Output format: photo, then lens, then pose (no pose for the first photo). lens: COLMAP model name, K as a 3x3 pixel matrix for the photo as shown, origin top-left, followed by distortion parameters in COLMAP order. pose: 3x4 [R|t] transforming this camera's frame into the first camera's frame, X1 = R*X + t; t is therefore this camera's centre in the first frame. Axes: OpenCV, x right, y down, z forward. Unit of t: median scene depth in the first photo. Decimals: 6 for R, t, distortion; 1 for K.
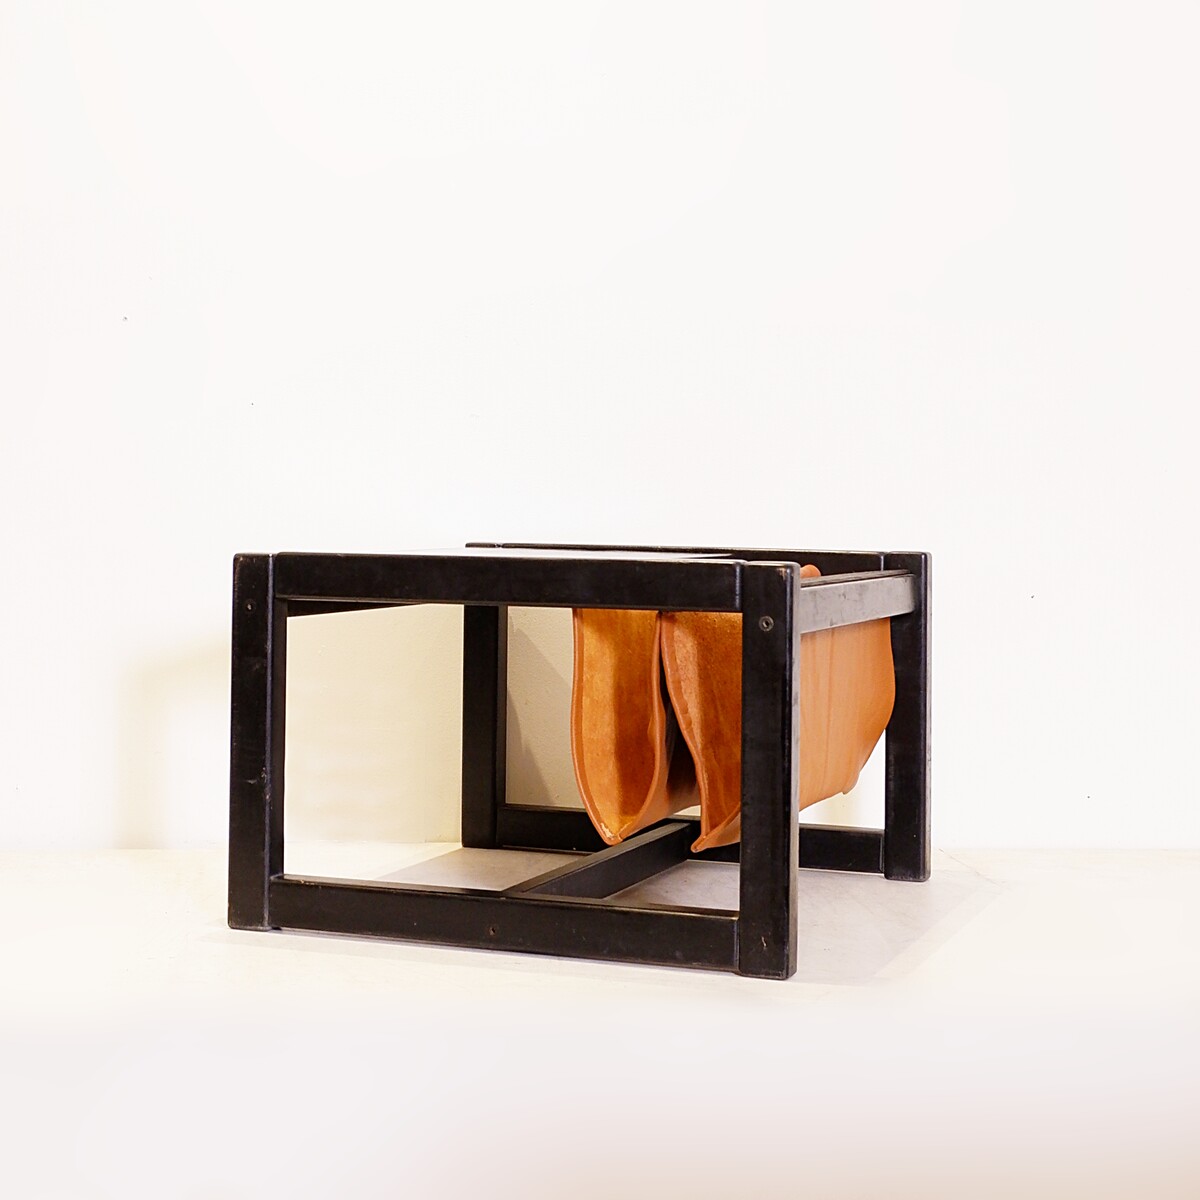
lens RADIAL K [[2592.6, 0, 600.0], [0, 2592.6, 600.0], [0, 0, 1]] dist [0.109721, 0.079299]
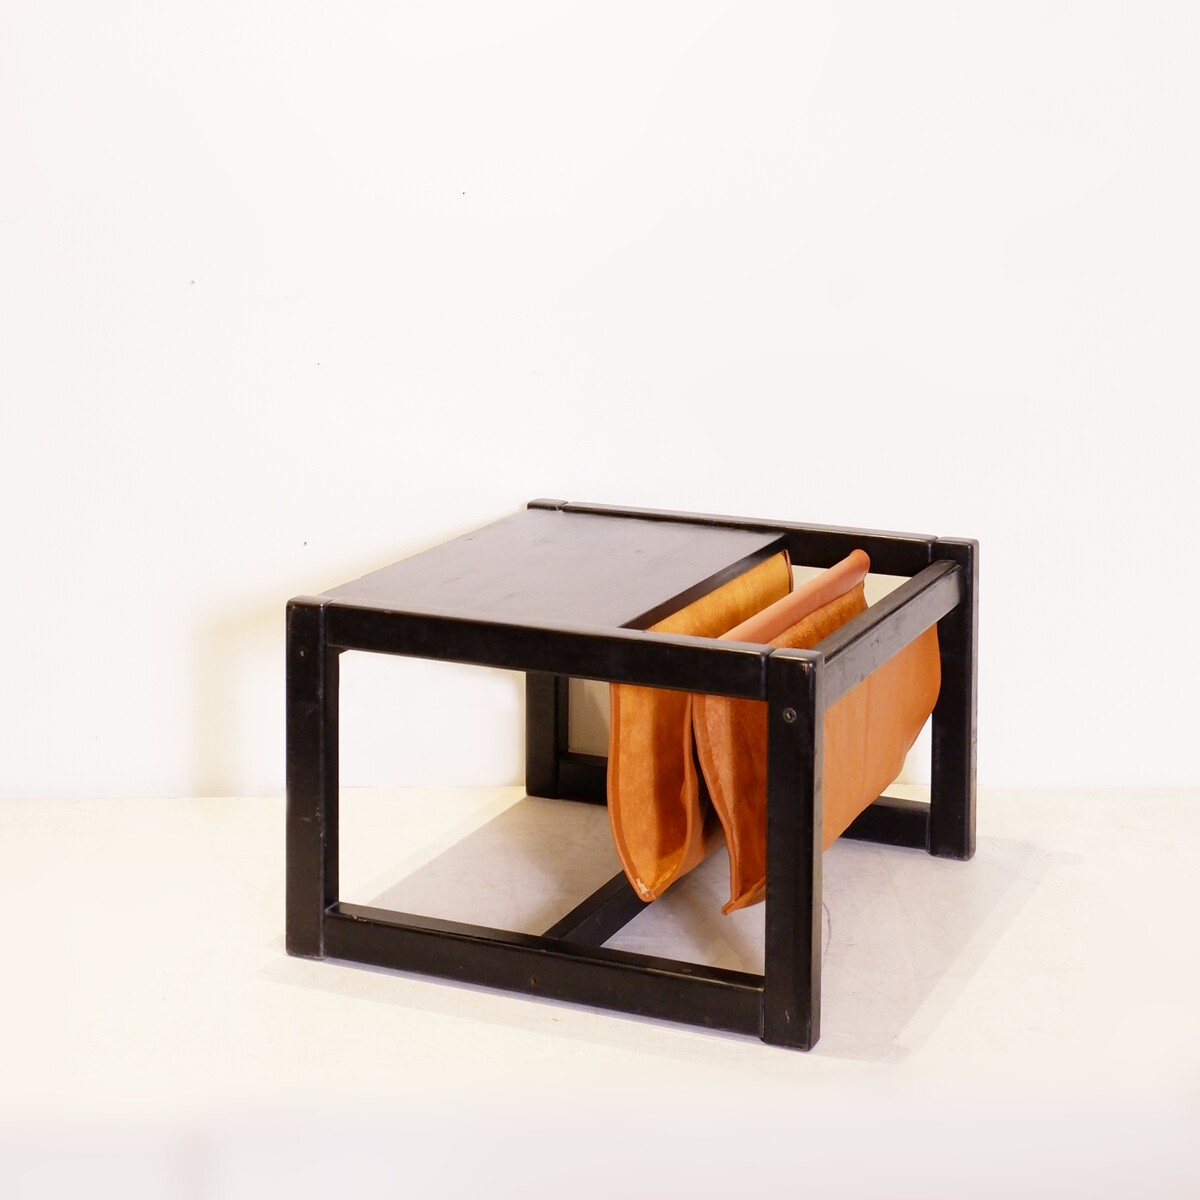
lens RADIAL K [[2592.6, 0, 600.0], [0, 2592.6, 600.0], [0, 0, 1]] dist [0.109721, 0.079299]
pose [[0.999297, -0.000153, -0.037480, 0.023121], [0.003243, 0.996596, 0.082375, -0.104235], [0.037340, -0.082439, 0.995896, -0.027689]]
